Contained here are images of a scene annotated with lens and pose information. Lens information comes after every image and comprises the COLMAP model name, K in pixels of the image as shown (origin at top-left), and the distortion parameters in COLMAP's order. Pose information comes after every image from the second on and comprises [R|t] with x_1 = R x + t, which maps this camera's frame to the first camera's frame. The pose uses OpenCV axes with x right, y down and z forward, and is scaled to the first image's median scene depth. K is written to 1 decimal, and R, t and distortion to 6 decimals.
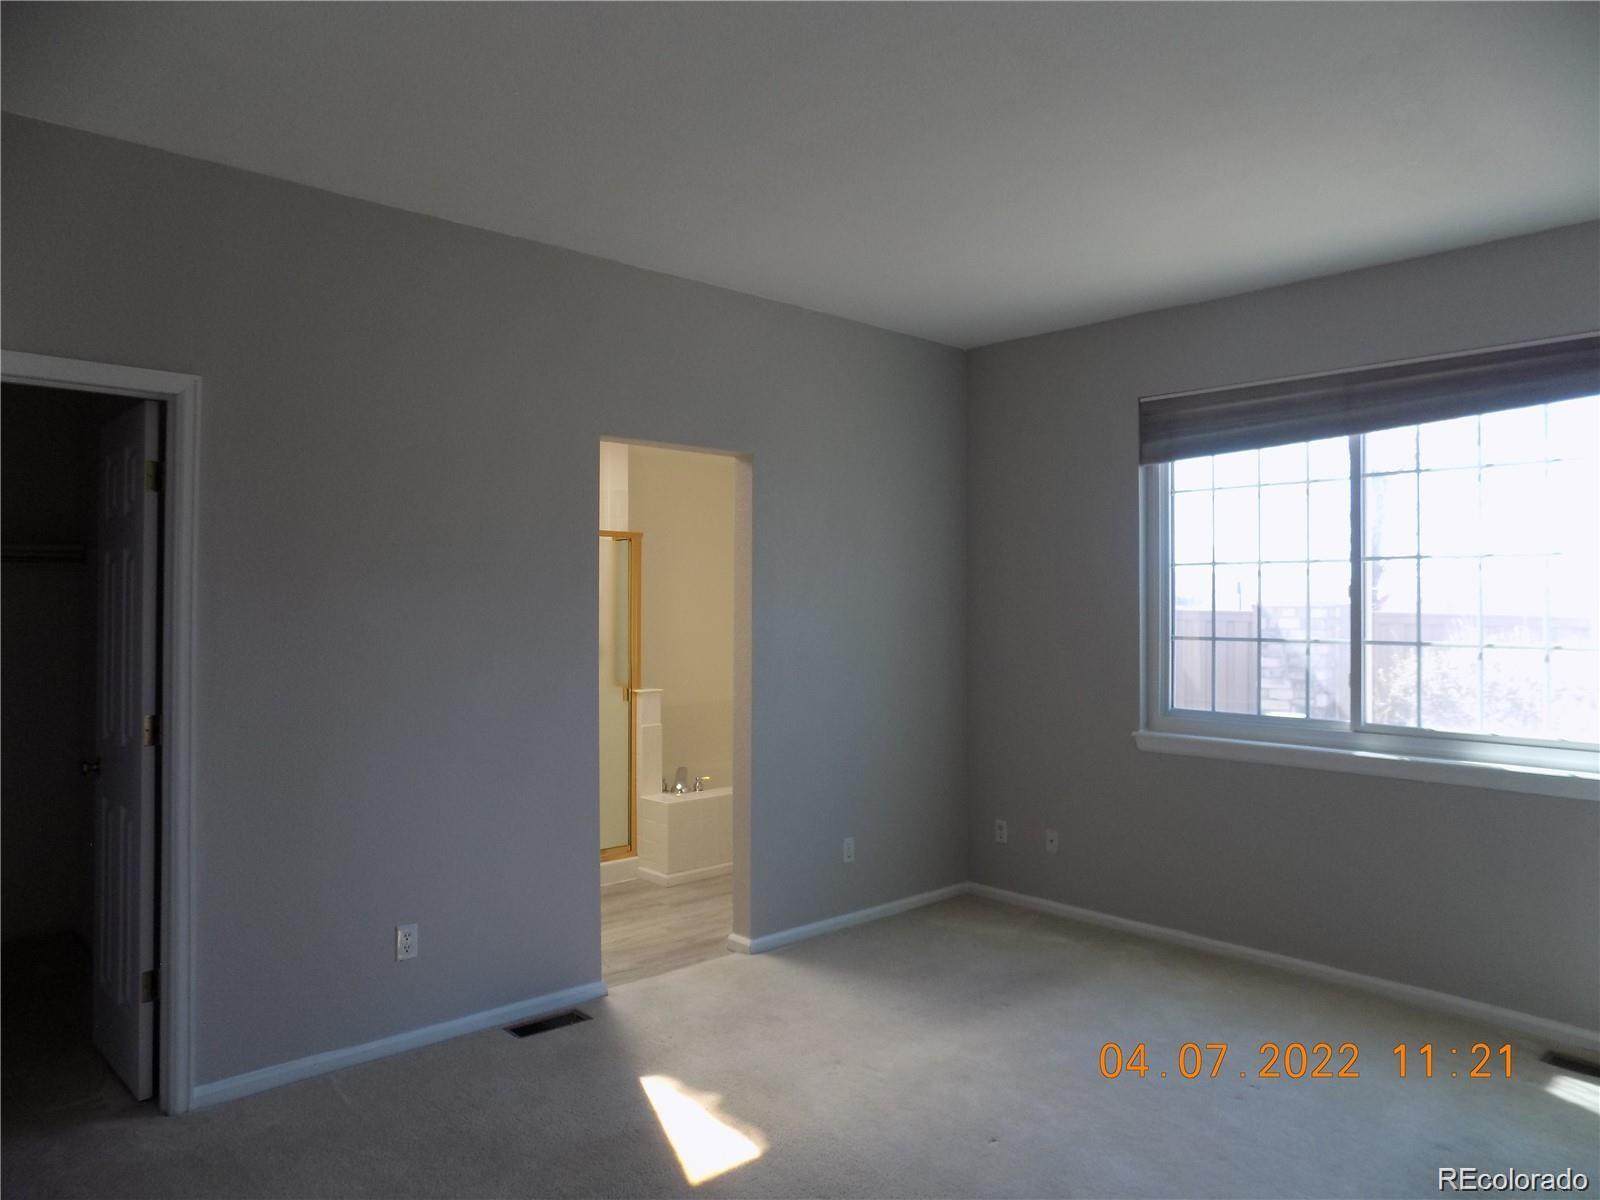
lens RADIAL K [[1071.3, 0, 799.2], [0, 1071.3, 597.3], [0, 0, 1]] dist [-0.041957, 0.017434]
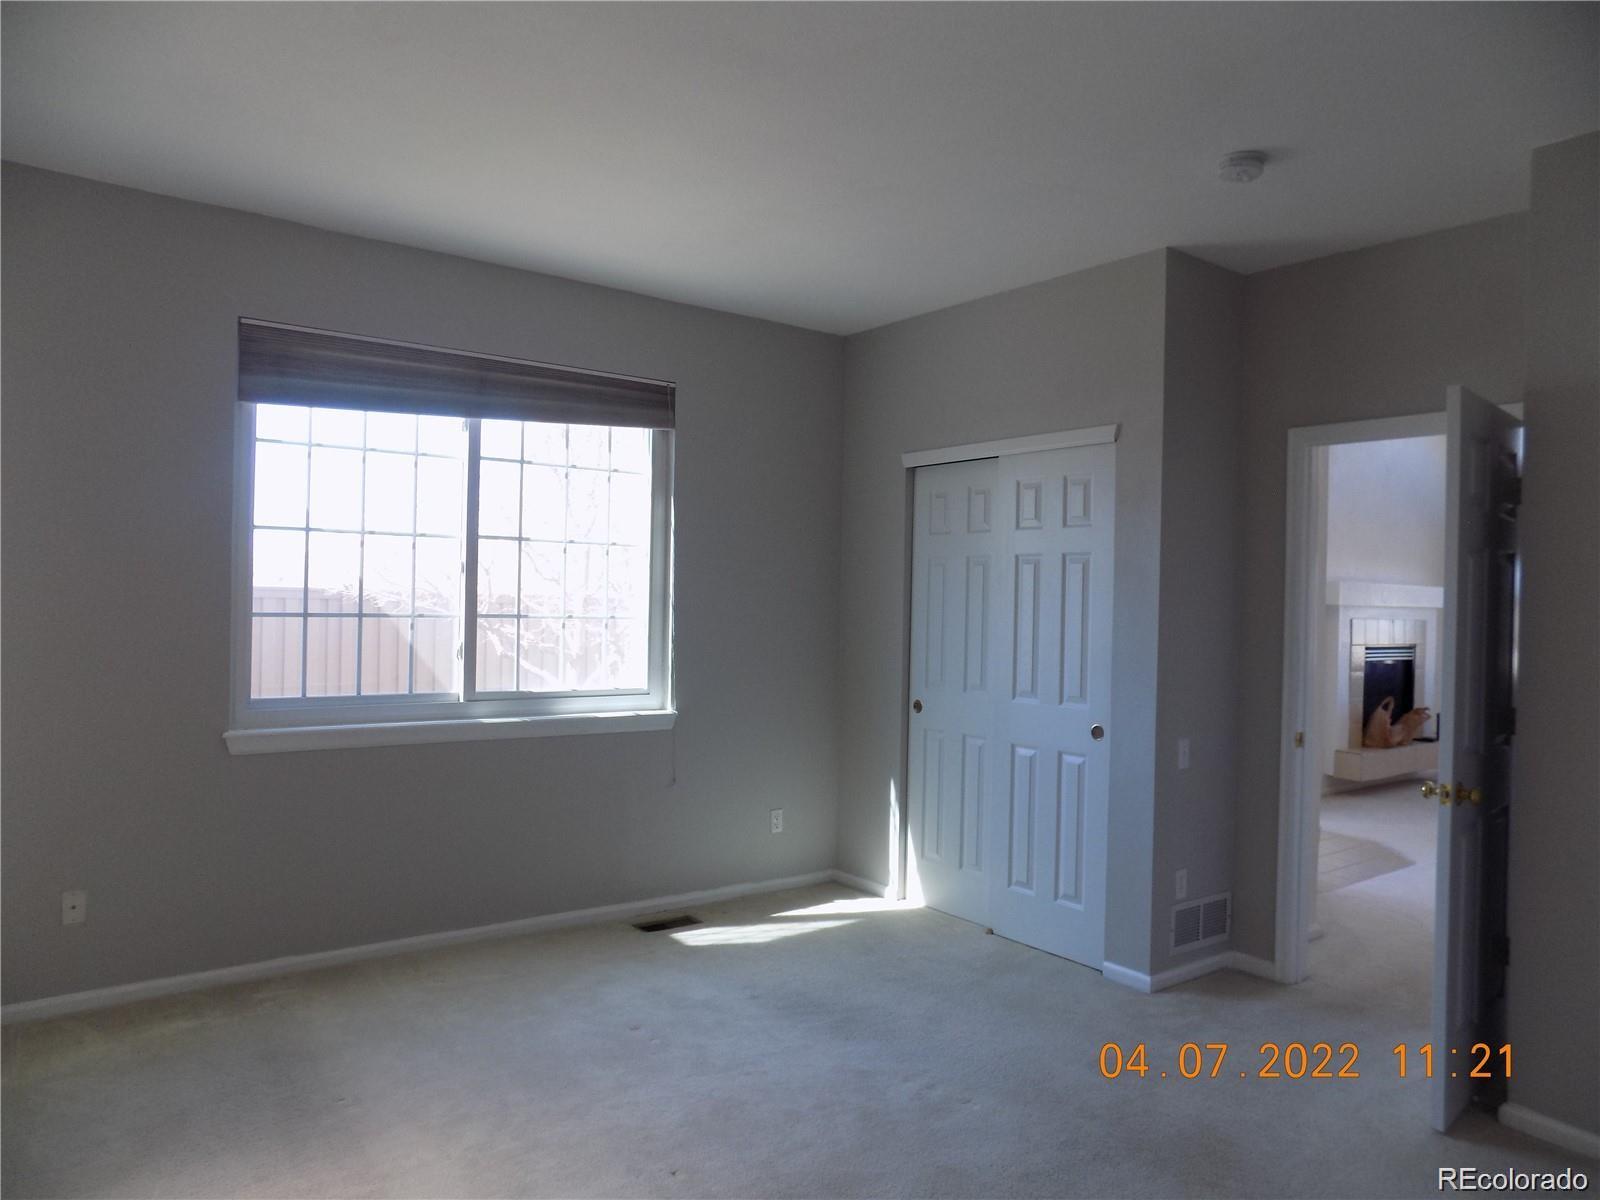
lens RADIAL K [[1071.3, 0, 799.5], [0, 1071.3, 601.5], [0, 0, 1]] dist [-0.041957, 0.017434]
pose [[0.108679, -0.010913, 0.994017, -0.484587], [-0.031843, 0.999388, 0.014453, 0.002313], [-0.993567, -0.033223, 0.108265, 0.555728]]
